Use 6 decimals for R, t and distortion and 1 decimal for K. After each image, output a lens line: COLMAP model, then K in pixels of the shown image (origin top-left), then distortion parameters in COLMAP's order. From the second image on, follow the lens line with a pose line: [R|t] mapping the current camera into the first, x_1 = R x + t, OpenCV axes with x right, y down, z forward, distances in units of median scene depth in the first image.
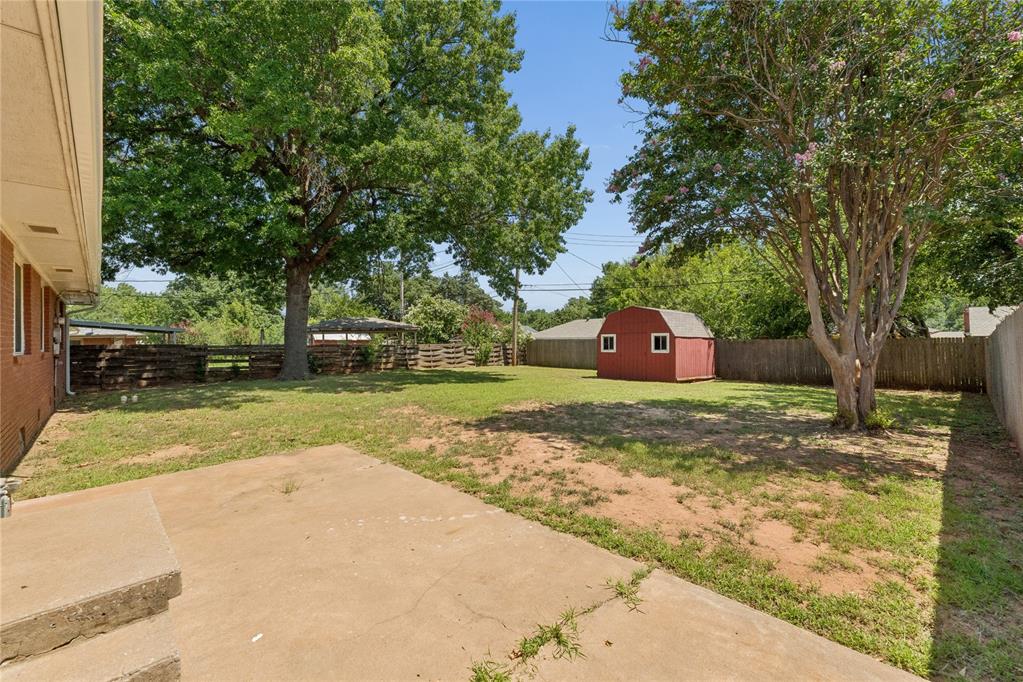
lens RADIAL K [[436.5, 0, 515.8], [0, 436.5, 334.0], [0, 0, 1]] dist [-0.000013, 0.000013]
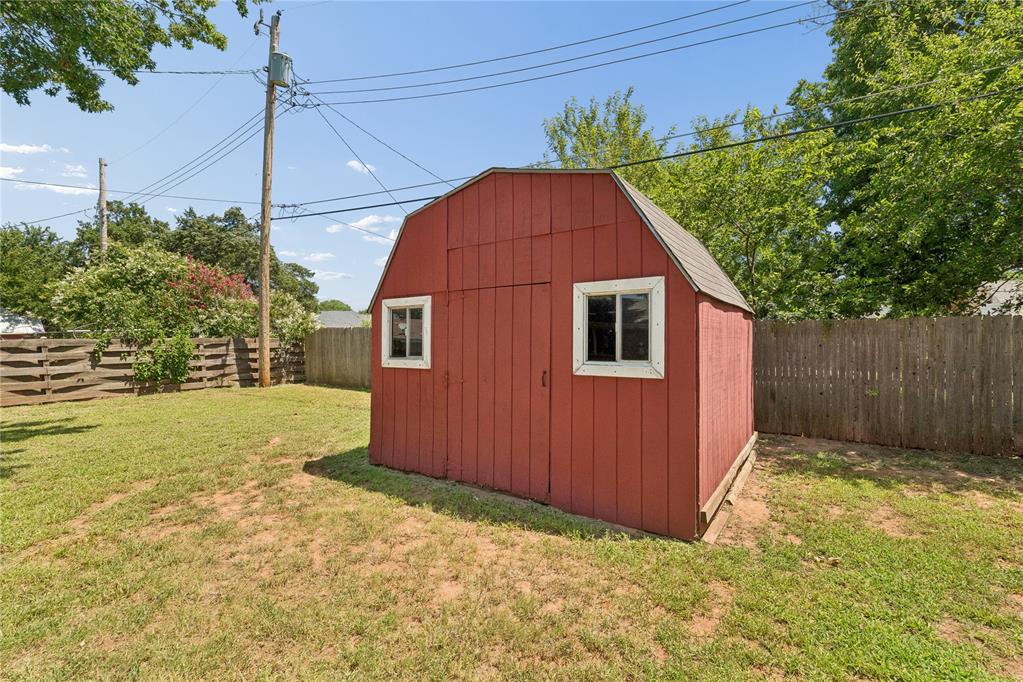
lens RADIAL K [[436.5, 0, 515.8], [0, 436.5, 334.0], [0, 0, 1]] dist [-0.000013, 0.000013]
pose [[0.970205, -0.004435, 0.242247, 0.162981], [0.001339, 0.999915, 0.012942, 0.014239], [-0.242283, -0.012232, 0.970128, 0.562848]]
